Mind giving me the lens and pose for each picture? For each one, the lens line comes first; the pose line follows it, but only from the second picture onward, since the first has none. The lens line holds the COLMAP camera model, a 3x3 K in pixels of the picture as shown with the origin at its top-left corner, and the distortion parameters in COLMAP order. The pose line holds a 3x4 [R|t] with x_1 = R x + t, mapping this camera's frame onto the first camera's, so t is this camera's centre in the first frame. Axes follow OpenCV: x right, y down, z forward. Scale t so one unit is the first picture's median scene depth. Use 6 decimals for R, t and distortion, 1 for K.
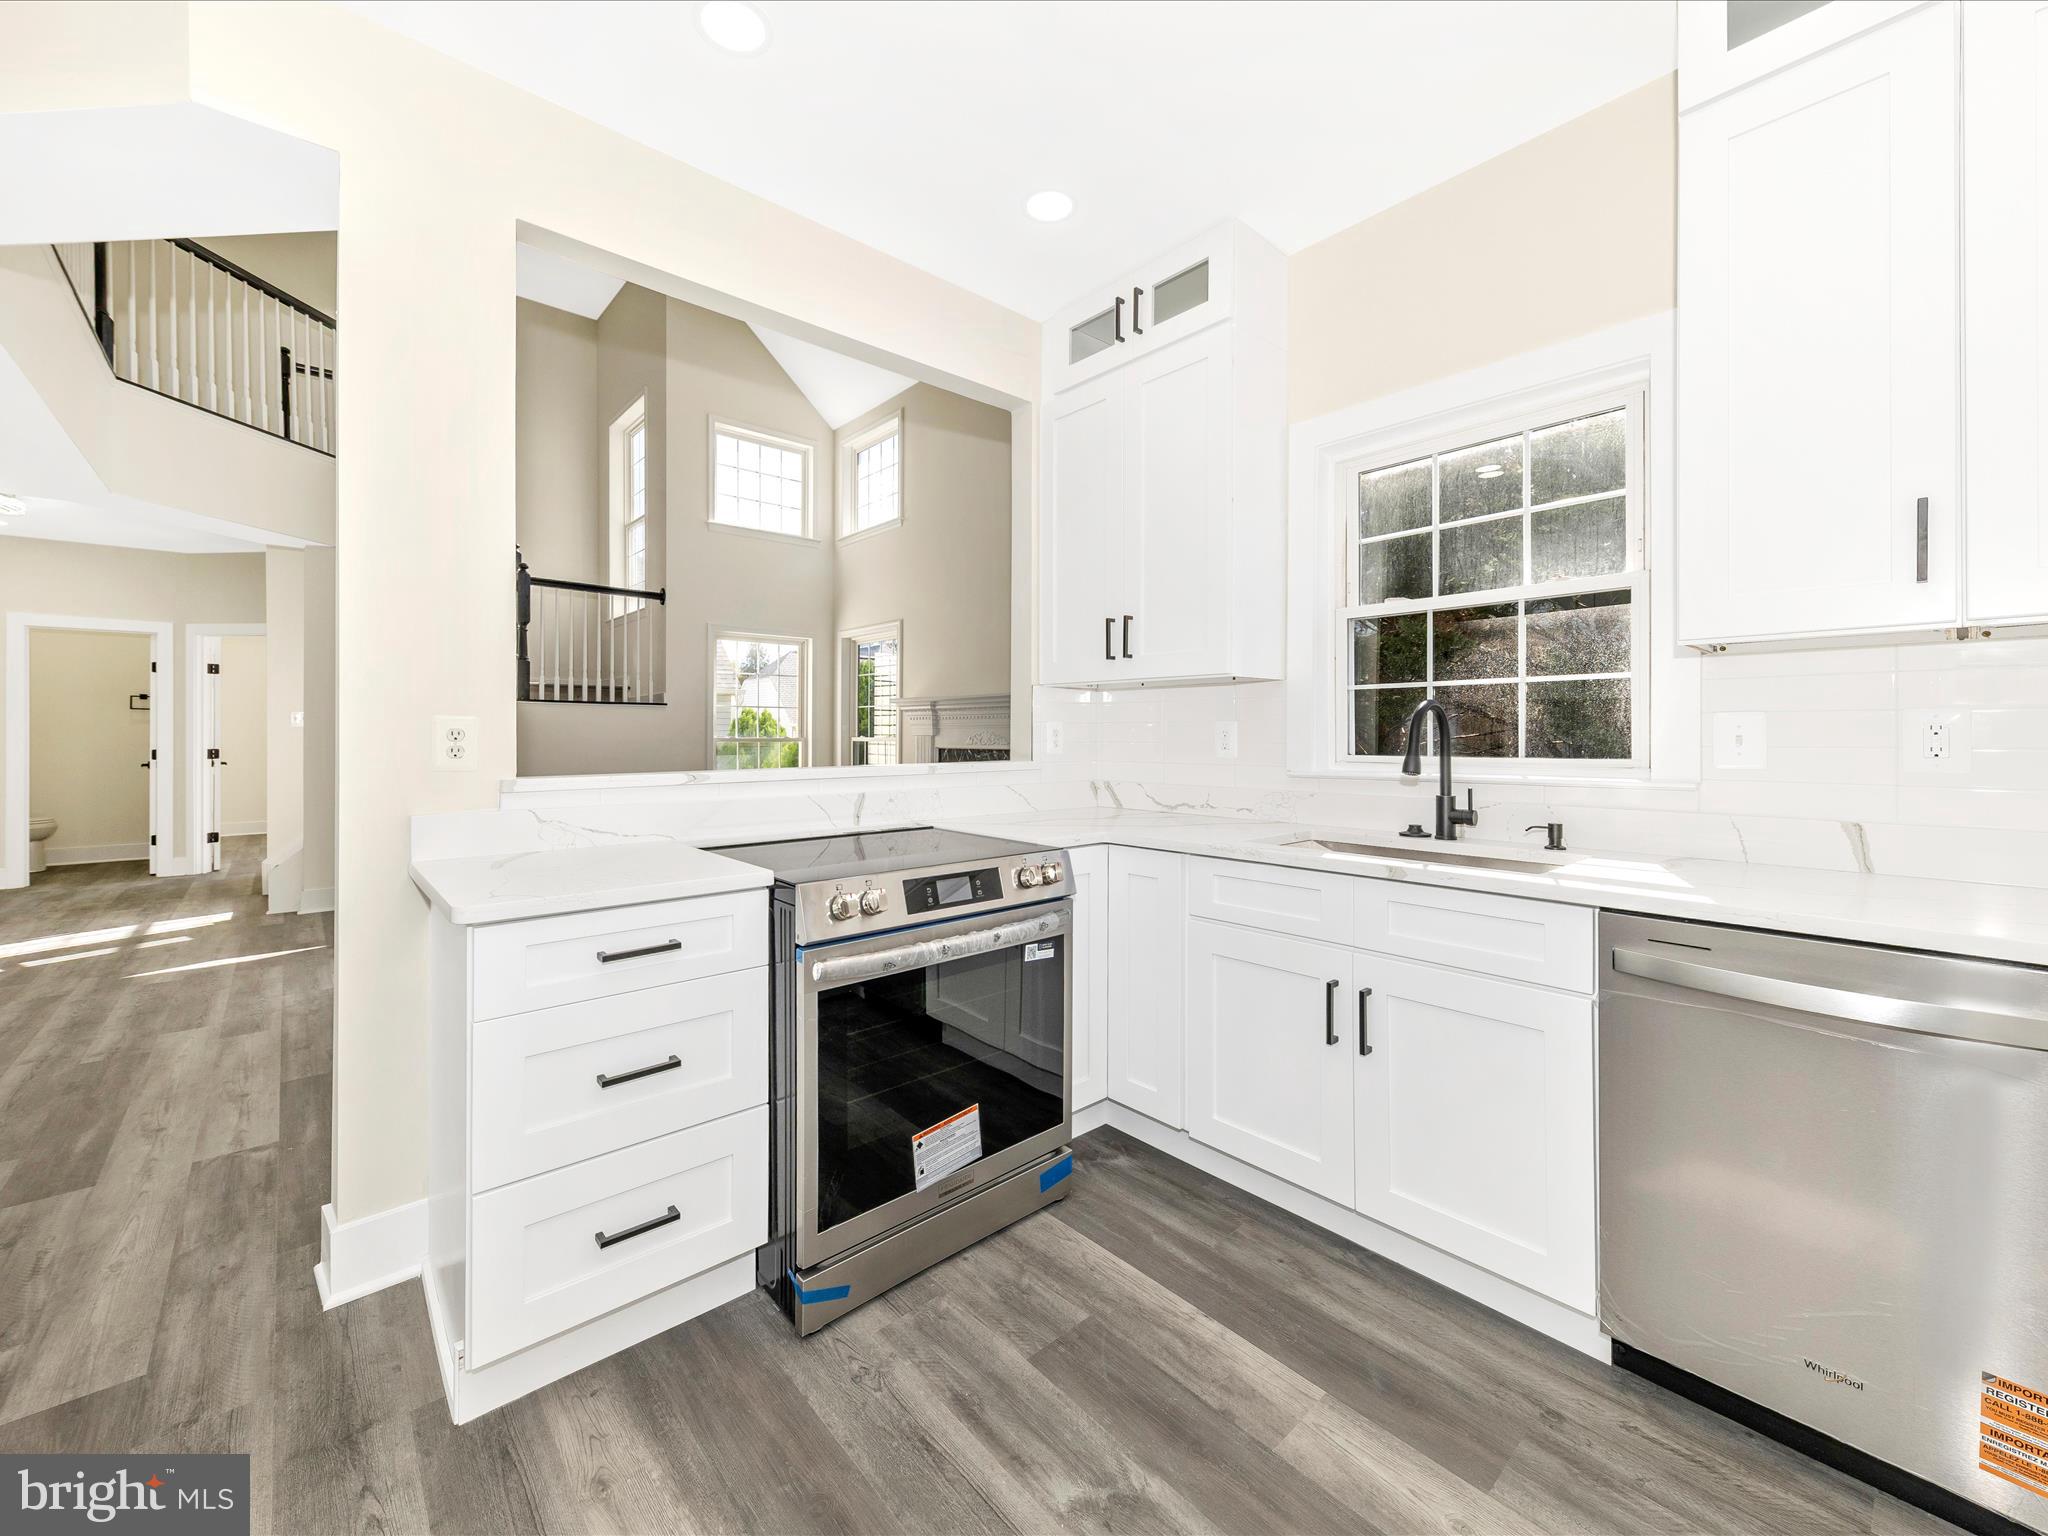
lens RADIAL K [[810.4, 0, 1017.8], [0, 810.4, 736.3], [0, 0, 1]] dist [0.000262, -0.000482]
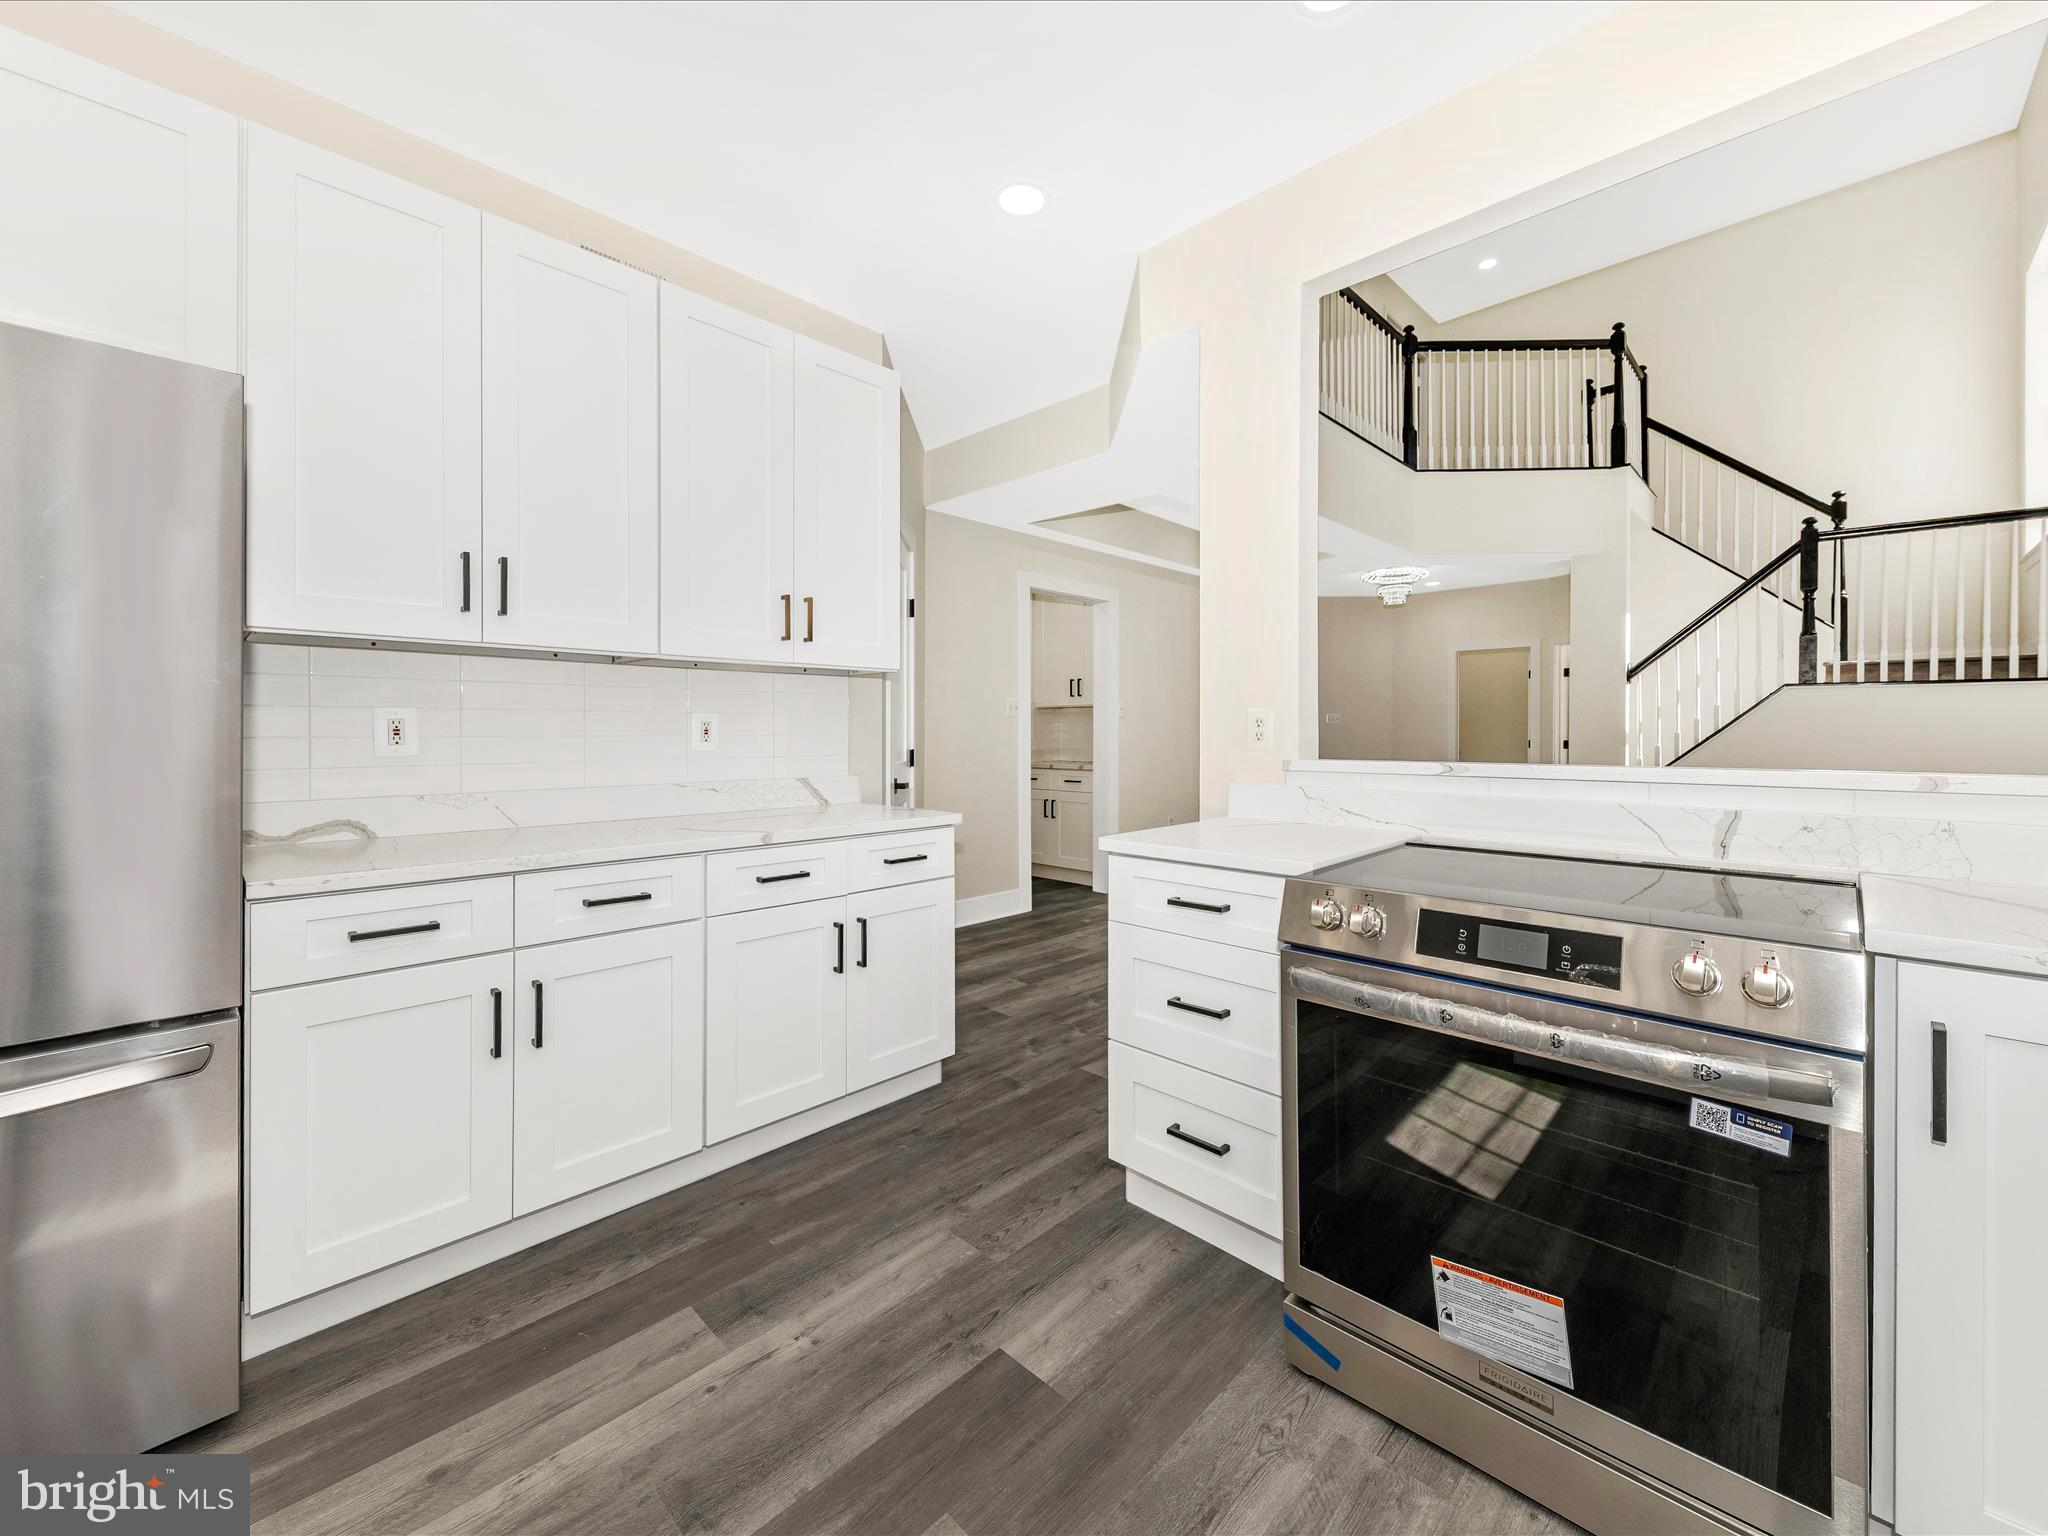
lens RADIAL K [[810.4, 0, 1017.8], [0, 810.4, 736.3], [0, 0, 1]] dist [0.000262, -0.000482]
pose [[0.062195, 0.005441, -0.998049, 0.519190], [-0.000425, 0.999985, 0.005425, 0.012225], [0.998064, 0.000087, 0.062196, 0.508718]]
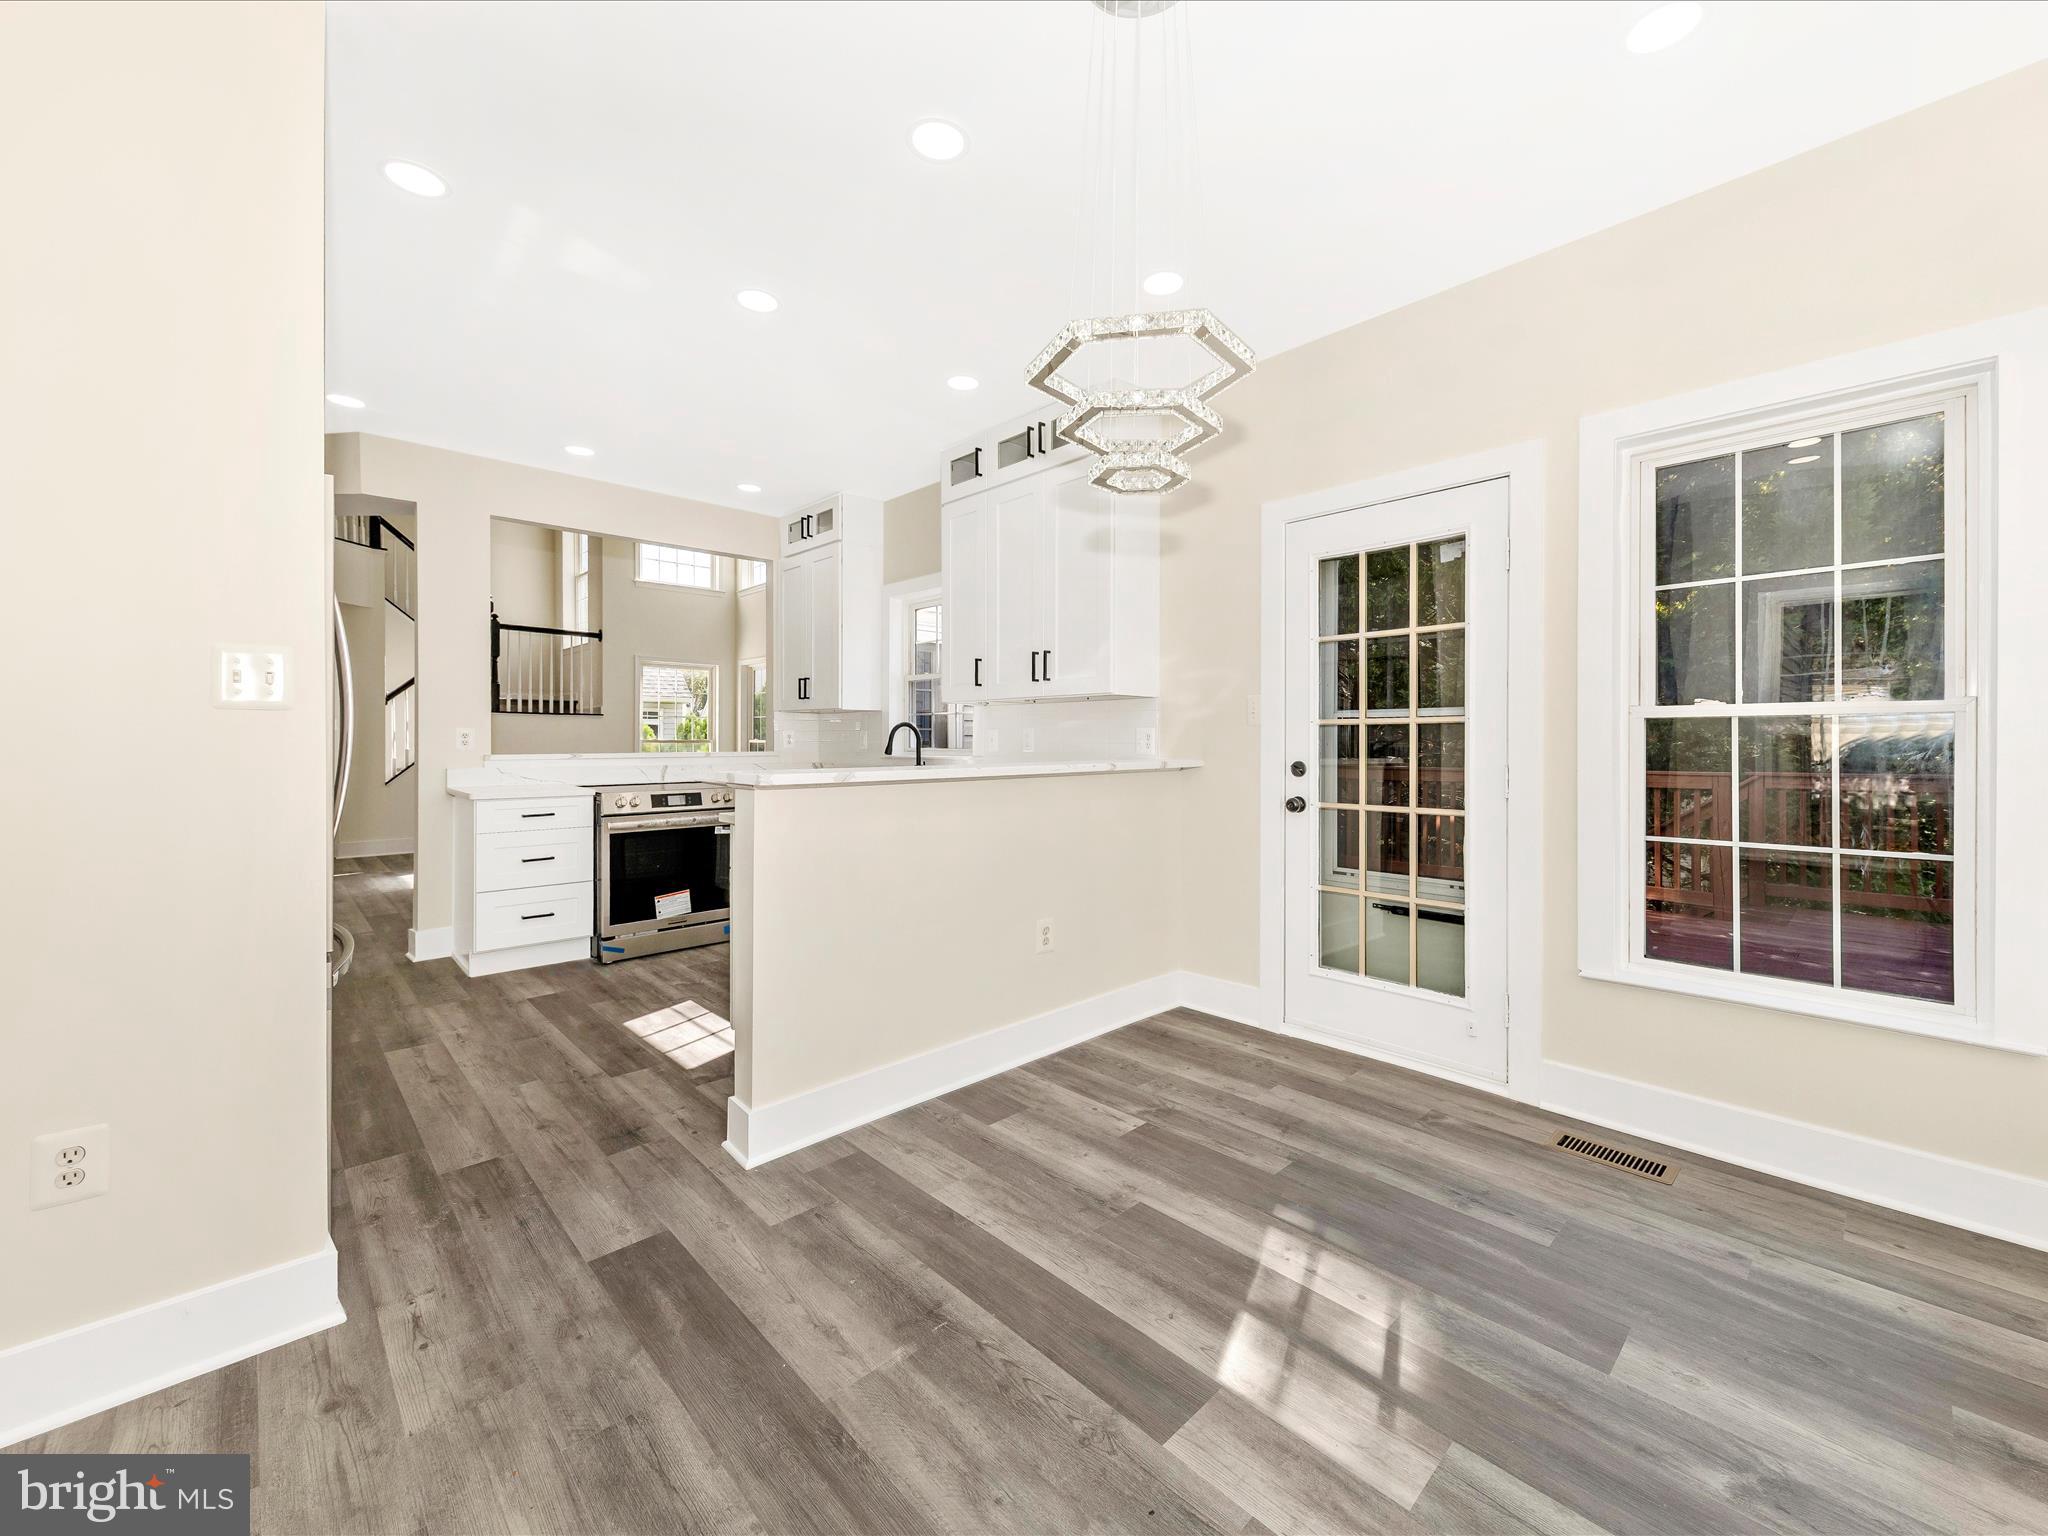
lens RADIAL K [[813.8, 0, 1046.9], [0, 813.8, 752.1], [0, 0, 1]] dist [-0.001242, -0.000220]
pose [[0.998837, 0.006348, 0.047787, 0.844427], [-0.006888, 0.999914, 0.011131, 0.010043], [-0.047713, -0.011447, 0.998796, -1.377218]]
